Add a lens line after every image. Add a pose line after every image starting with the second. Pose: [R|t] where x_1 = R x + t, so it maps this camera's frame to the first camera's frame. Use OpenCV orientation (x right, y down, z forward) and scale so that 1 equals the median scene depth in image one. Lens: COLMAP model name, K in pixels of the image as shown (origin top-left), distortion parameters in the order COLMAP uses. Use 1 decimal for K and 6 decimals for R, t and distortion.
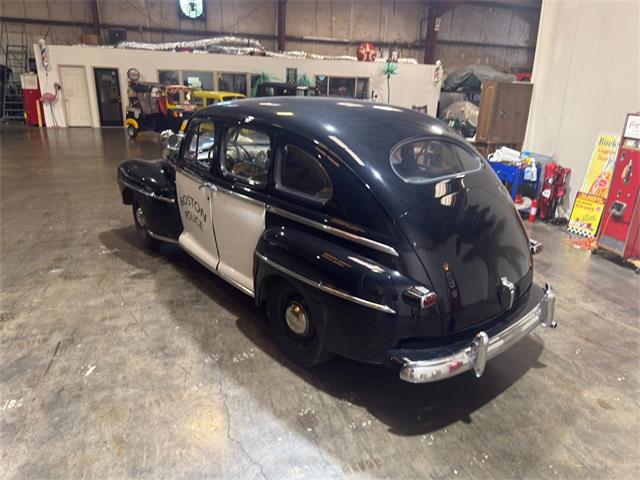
lens RADIAL K [[451.7, 0, 320.8], [0, 451.7, 239.0], [0, 0, 1]] dist [-0.000256, -0.003453]
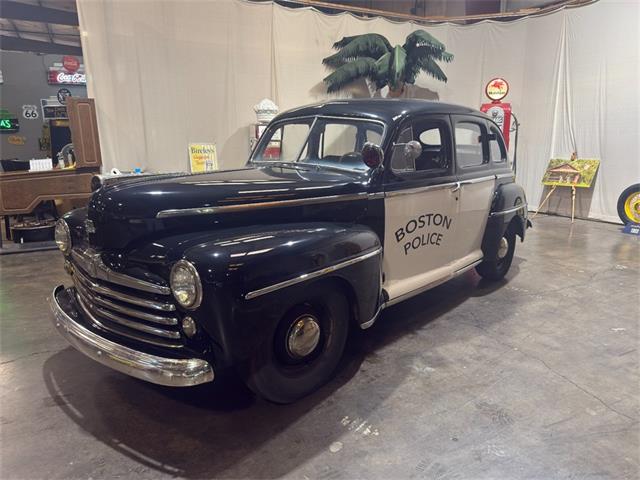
lens RADIAL K [[452.3, 0, 319.3], [0, 452.3, 241.9], [0, 0, 1]] dist [0.023806, -0.036093]
pose [[-0.150897, -0.245368, 0.957614, -1.251919], [0.322145, 0.903621, 0.282295, -0.406295], [-0.934587, 0.351089, -0.057309, 1.478427]]
